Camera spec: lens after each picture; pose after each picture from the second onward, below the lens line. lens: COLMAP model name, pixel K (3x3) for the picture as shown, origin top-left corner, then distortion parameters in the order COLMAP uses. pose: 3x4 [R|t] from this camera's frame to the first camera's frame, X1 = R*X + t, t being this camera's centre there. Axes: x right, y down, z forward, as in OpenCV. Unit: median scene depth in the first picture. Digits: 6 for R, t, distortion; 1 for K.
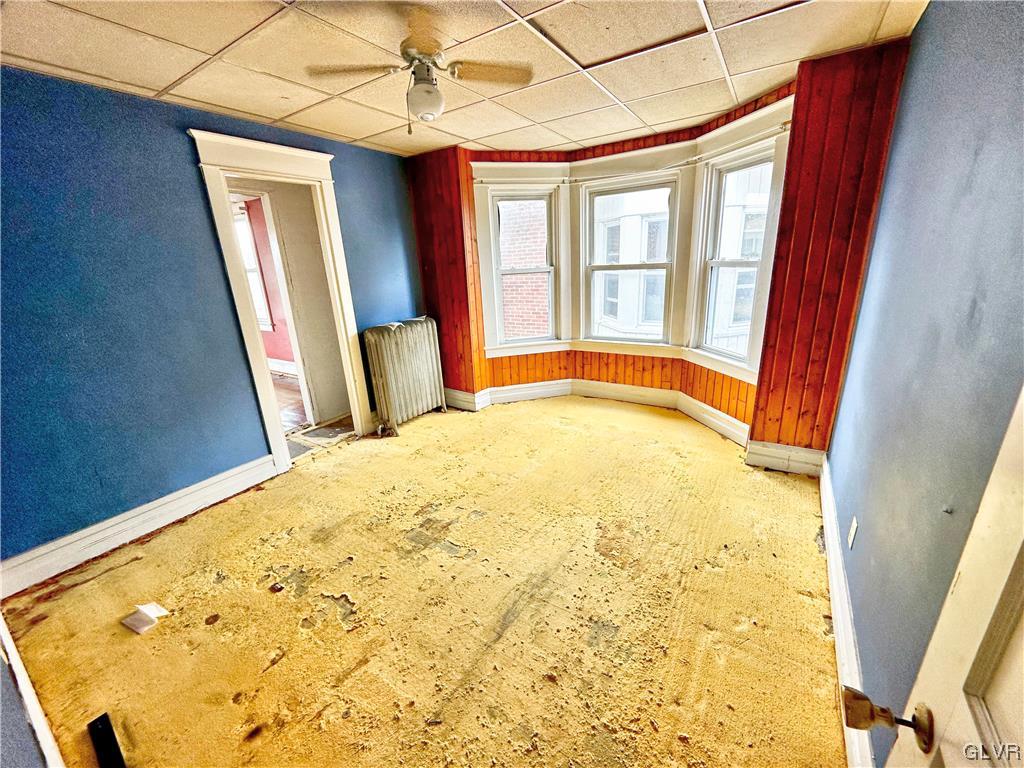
lens RADIAL K [[409.2, 0, 516.1], [0, 409.2, 386.3], [0, 0, 1]] dist [-0.001640, 0.001330]
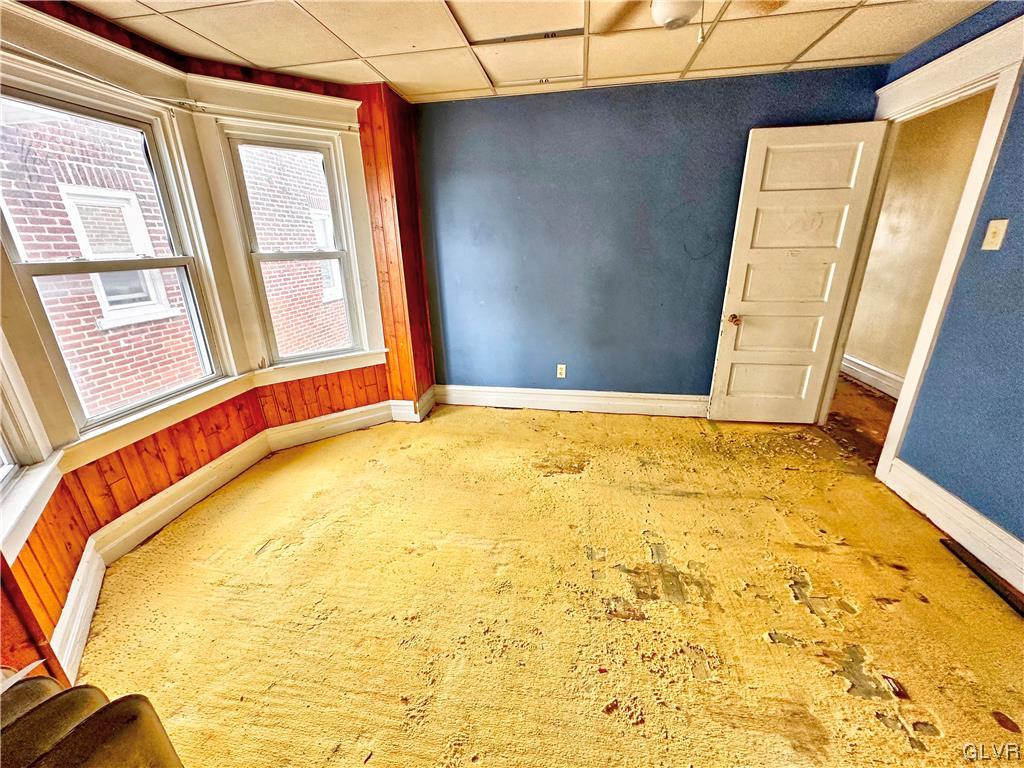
lens RADIAL K [[409.2, 0, 509.2], [0, 409.2, 385.5], [0, 0, 1]] dist [-0.001640, 0.001330]
pose [[-0.392694, -0.246535, 0.886009, -0.653575], [0.314018, 0.869557, 0.381135, -0.318002], [-0.864398, 0.427892, -0.264053, 1.222141]]
